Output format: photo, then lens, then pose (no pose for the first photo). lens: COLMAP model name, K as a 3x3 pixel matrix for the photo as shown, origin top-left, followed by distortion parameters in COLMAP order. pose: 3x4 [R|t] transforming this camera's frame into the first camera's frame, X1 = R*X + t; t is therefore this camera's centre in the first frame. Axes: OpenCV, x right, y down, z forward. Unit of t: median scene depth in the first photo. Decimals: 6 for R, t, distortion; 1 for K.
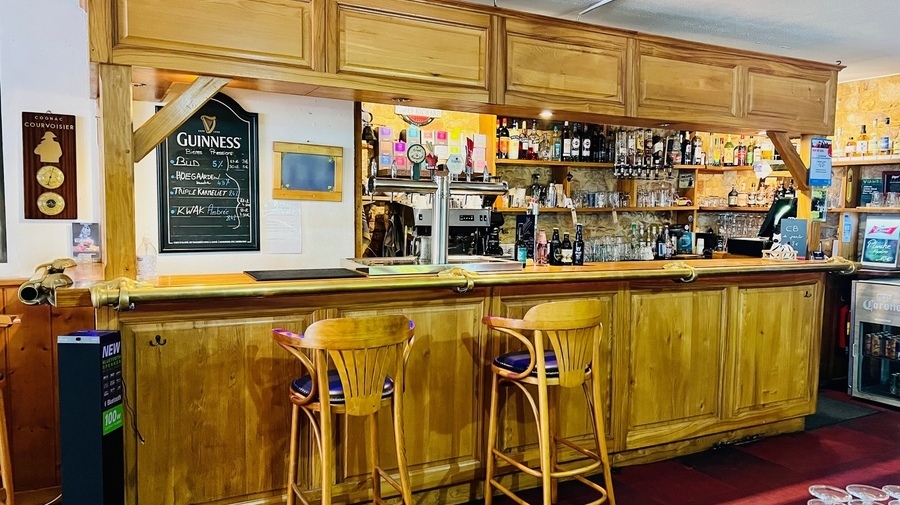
lens RADIAL K [[676.8, 0, 448.8], [0, 676.8, 253.8], [0, 0, 1]] dist [0.026094, -0.005362]
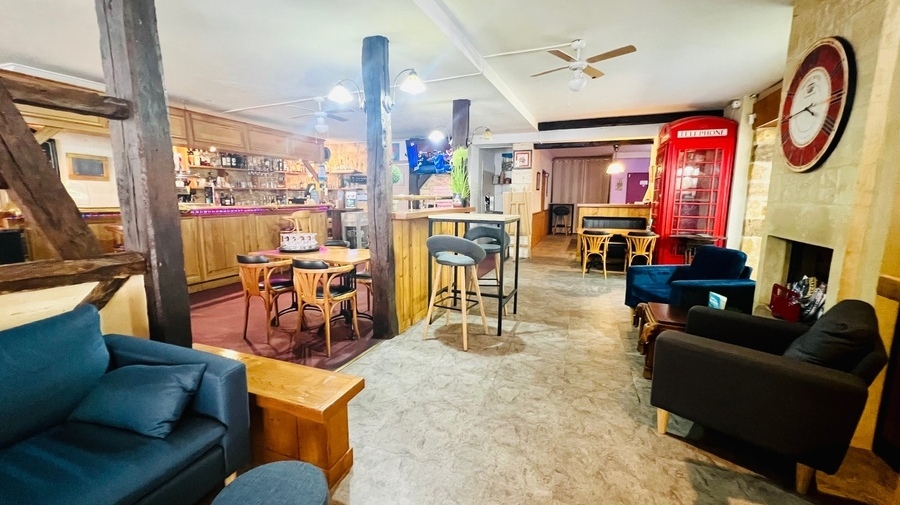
lens RADIAL K [[363.1, 0, 450.2], [0, 363.1, 252.5], [0, 0, 1]] dist [0.000769, -0.000063]
pose [[0.761538, -0.106203, 0.639360, -0.070032], [0.051062, 0.993248, 0.104167, 0.067352], [-0.646106, -0.046680, 0.761819, -0.492818]]
